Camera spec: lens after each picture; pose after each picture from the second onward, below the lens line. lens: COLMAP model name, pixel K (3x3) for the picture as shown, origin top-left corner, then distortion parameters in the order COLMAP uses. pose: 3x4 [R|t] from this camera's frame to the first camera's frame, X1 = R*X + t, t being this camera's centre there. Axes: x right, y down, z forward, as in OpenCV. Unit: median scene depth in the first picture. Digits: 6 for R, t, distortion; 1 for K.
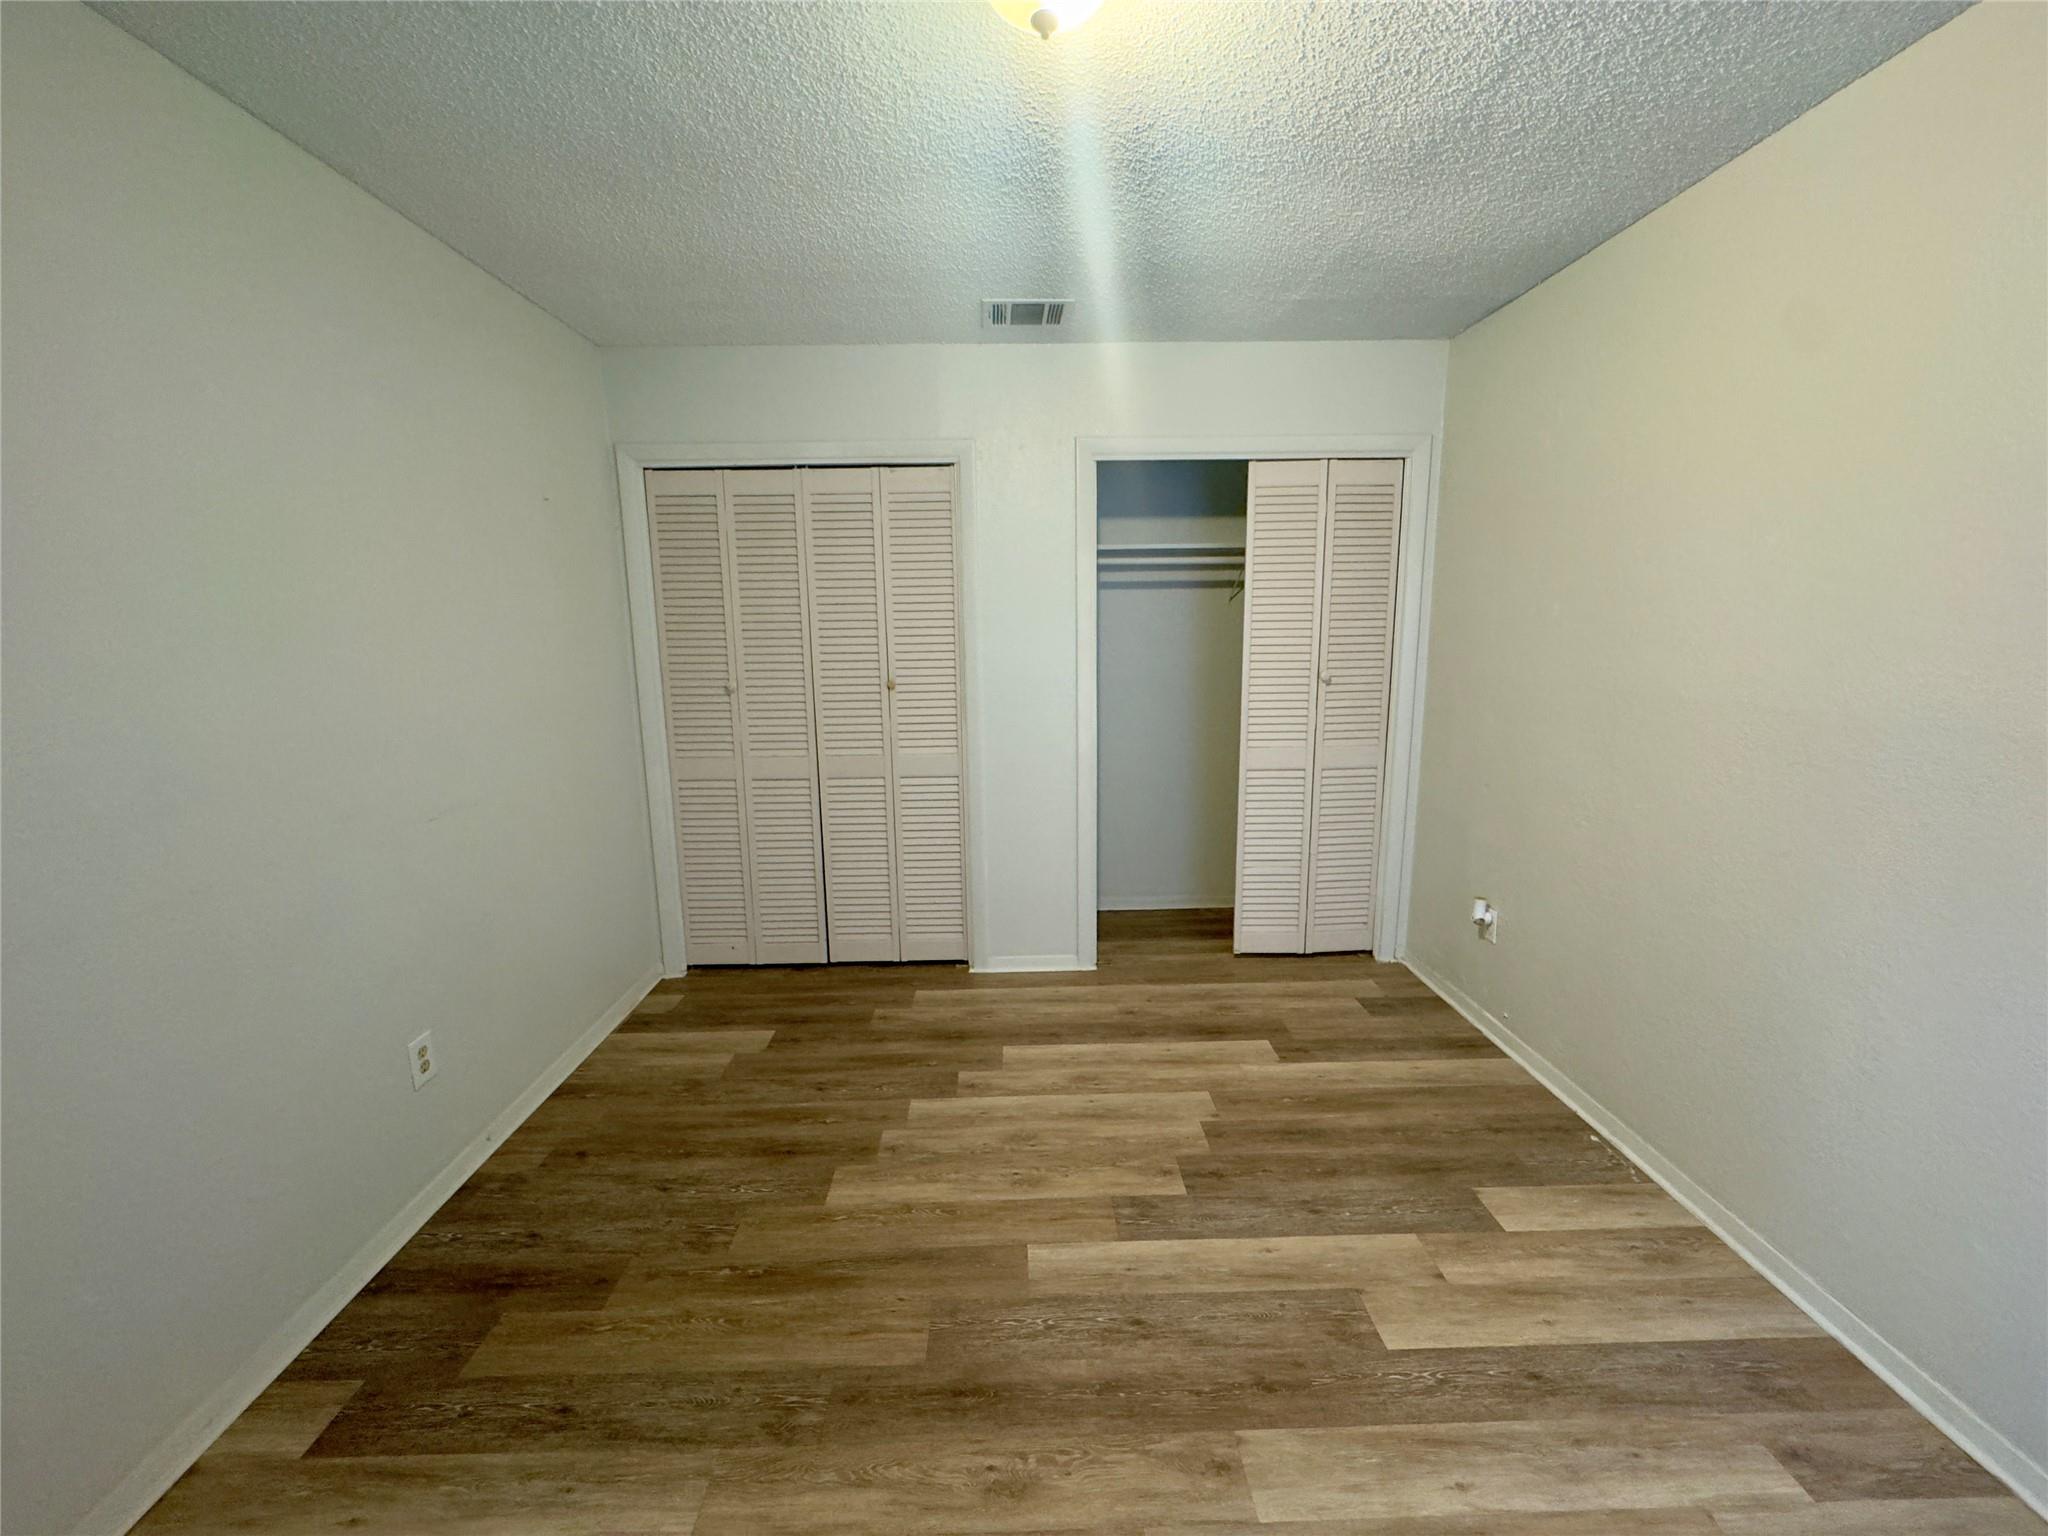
lens RADIAL K [[819.9, 0, 1024.0], [0, 819.9, 768.0], [0, 0, 1]] dist [-0.004962, 0.000922]
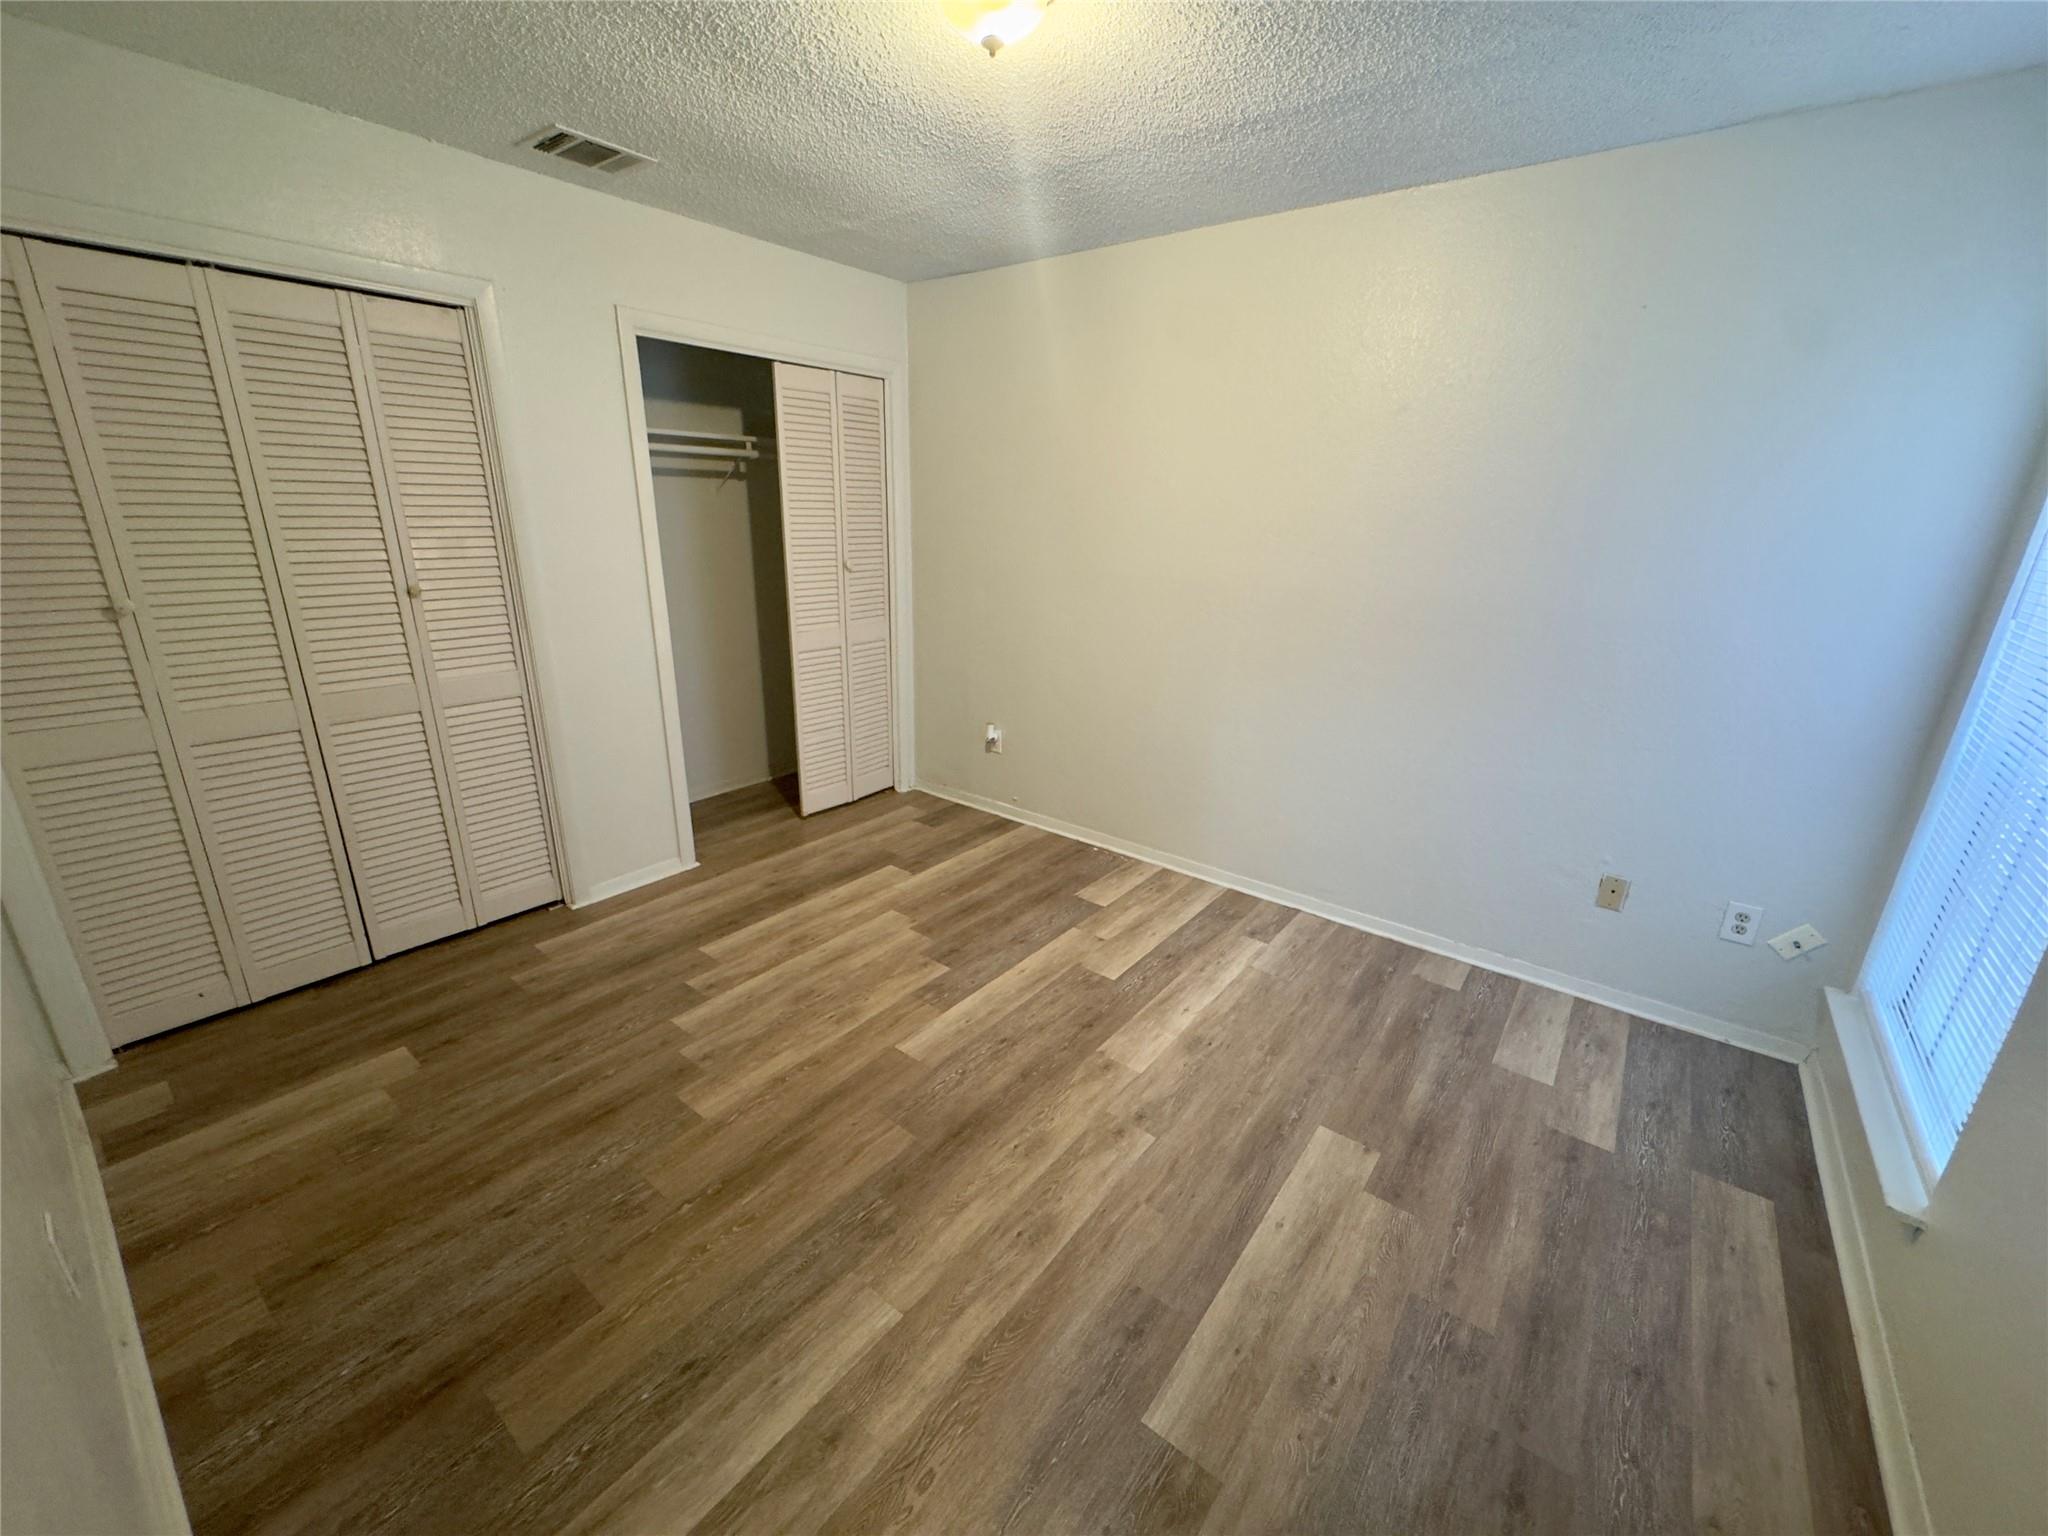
lens RADIAL K [[815.6, 0, 1024.0], [0, 815.6, 768.0], [0, 0, 1]] dist [-0.001152, 0.000427]
pose [[0.629324, -0.212842, 0.747429, -0.524618], [0.103925, 0.976175, 0.190478, -0.031984], [-0.770163, -0.042196, 0.636450, 0.061364]]
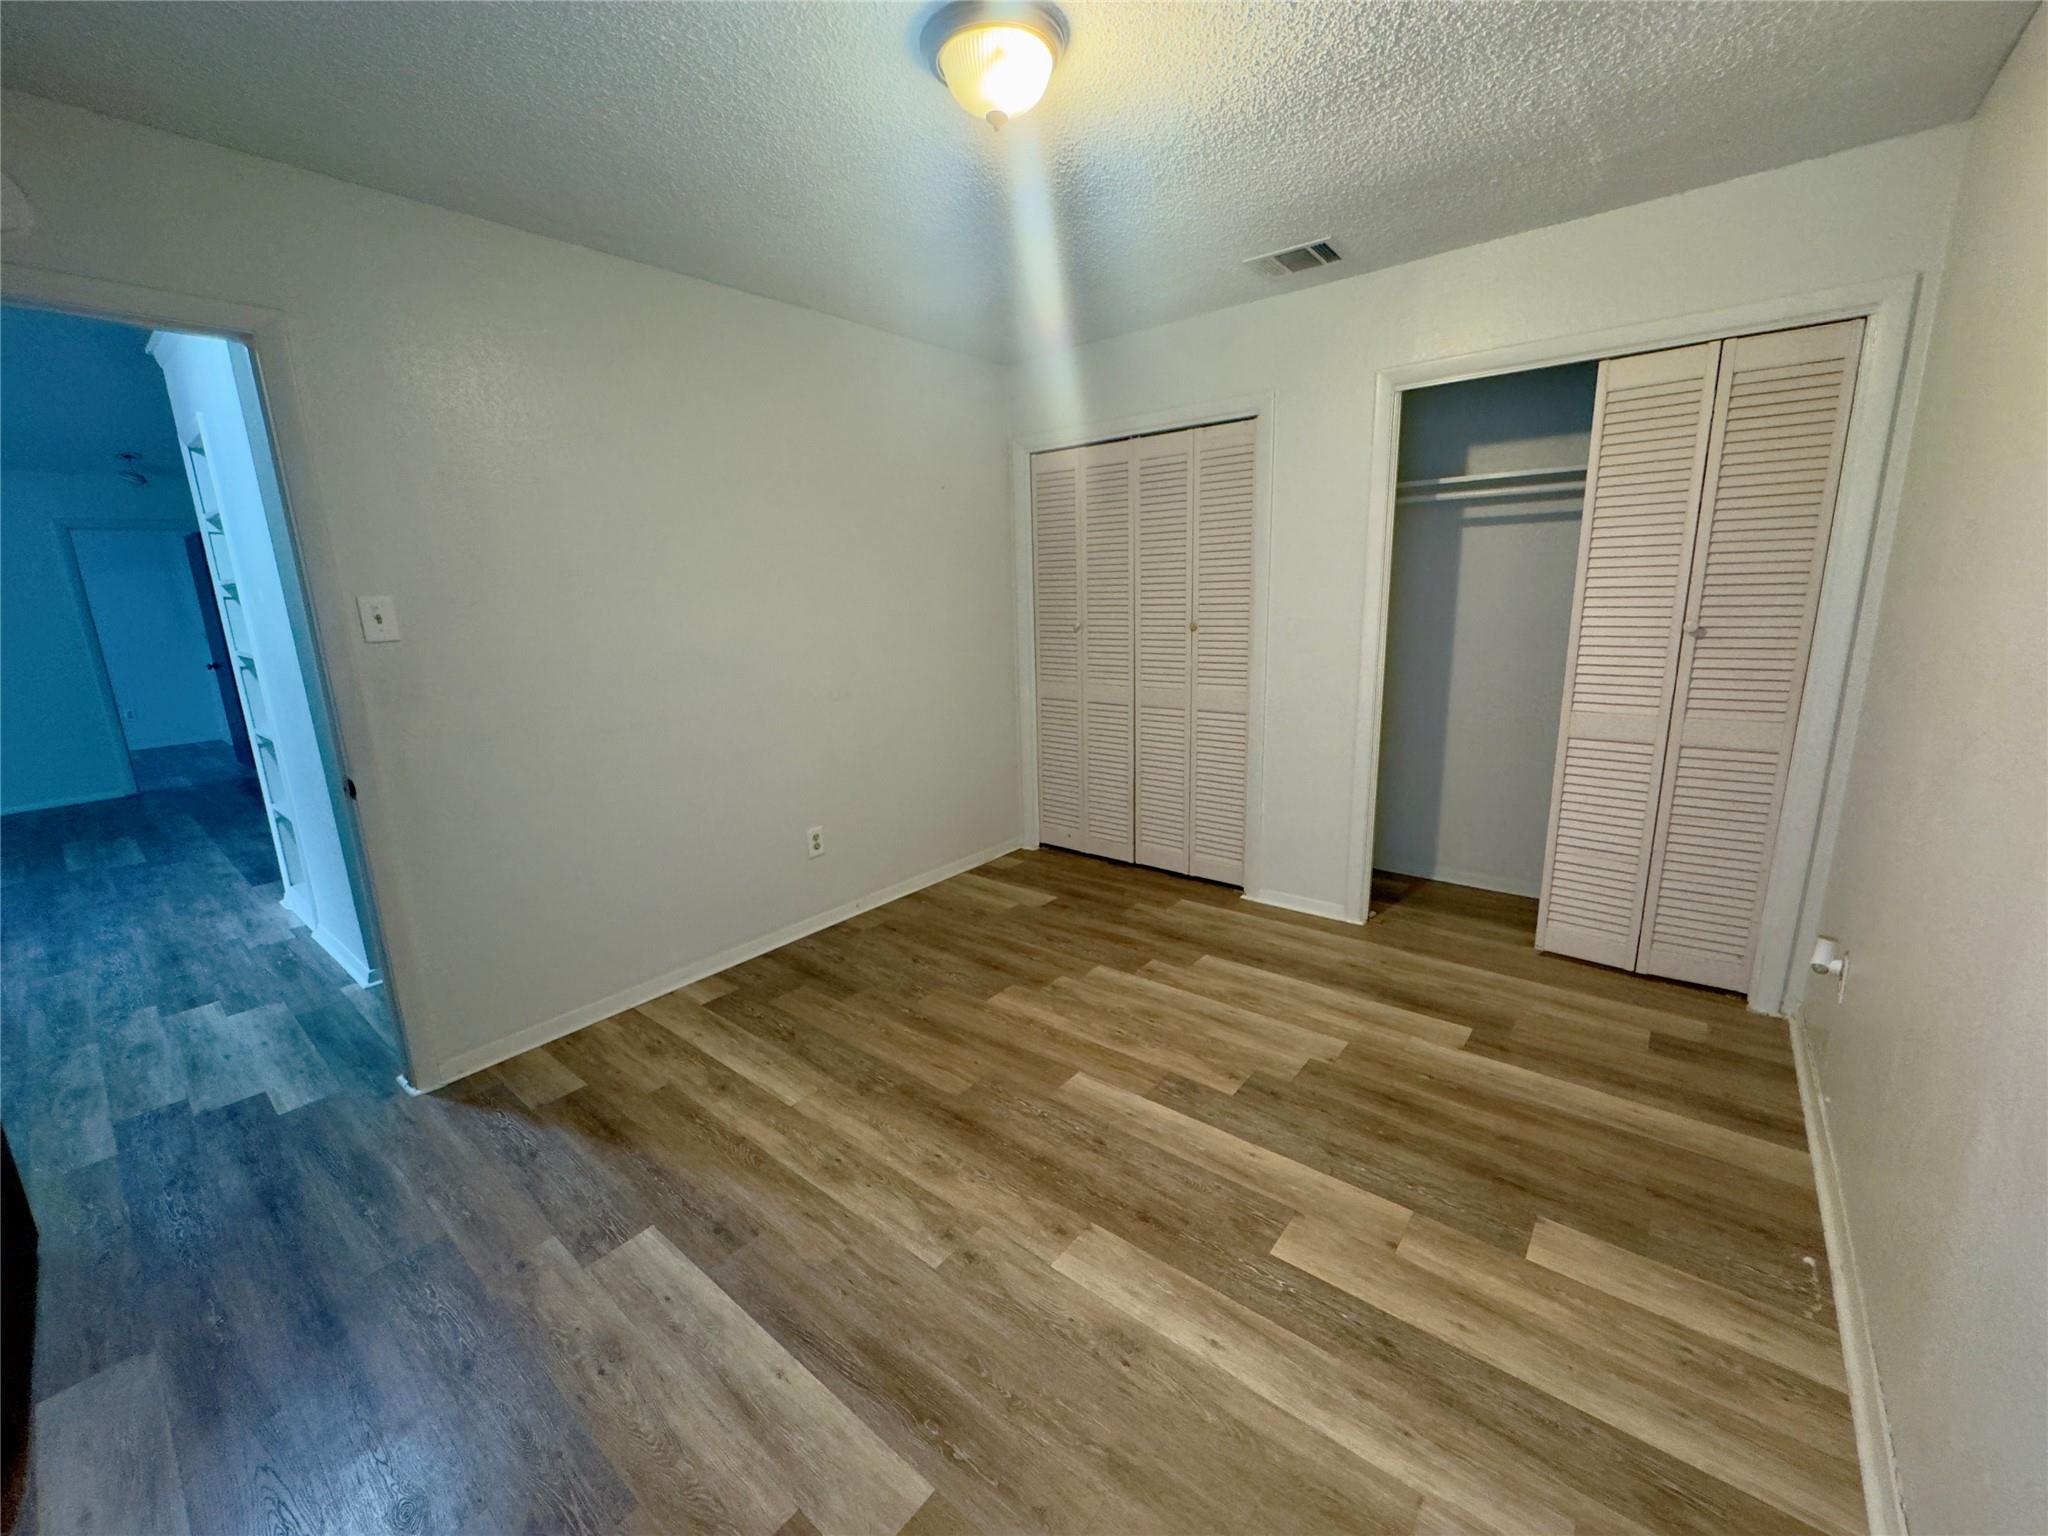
lens RADIAL K [[819.9, 0, 1024.0], [0, 819.9, 768.0], [0, 0, 1]] dist [-0.004962, 0.000922]
pose [[0.761561, 0.130128, -0.634895, 0.503727], [-0.093201, 0.991442, 0.091410, 0.011211], [0.641357, -0.010442, 0.767171, -0.009485]]
